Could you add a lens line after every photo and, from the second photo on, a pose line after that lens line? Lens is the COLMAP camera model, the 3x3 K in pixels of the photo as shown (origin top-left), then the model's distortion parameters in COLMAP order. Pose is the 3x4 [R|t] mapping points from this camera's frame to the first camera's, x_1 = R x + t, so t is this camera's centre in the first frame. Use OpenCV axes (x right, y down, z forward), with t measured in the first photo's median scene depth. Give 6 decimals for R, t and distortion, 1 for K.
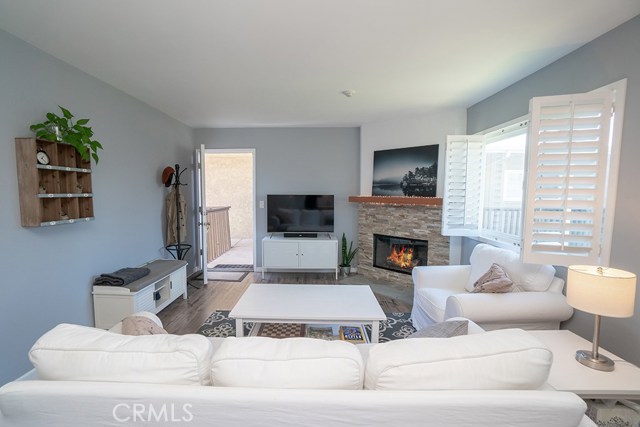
lens RADIAL K [[294.9, 0, 311.4], [0, 294.9, 207.7], [0, 0, 1]] dist [-0.005226, 0.000175]
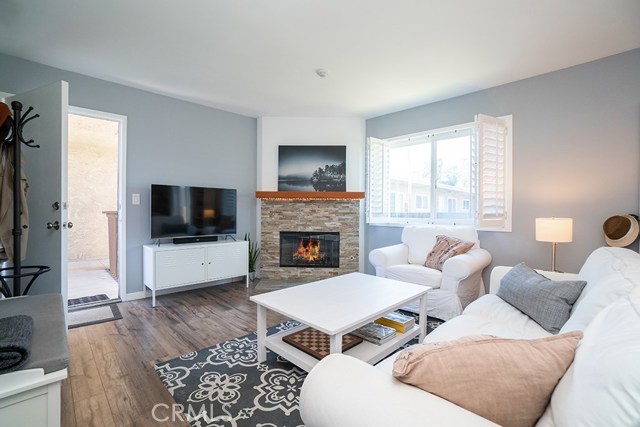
lens RADIAL K [[284.9, 0, 302.3], [0, 284.9, 210.2], [0, 0, 1]] dist [-0.032765, 0.003254]
pose [[0.713402, 0.003036, 0.700749, -0.397521], [0.034843, 0.998600, -0.039799, 0.061165], [-0.699888, 0.052809, 0.712297, 0.308581]]
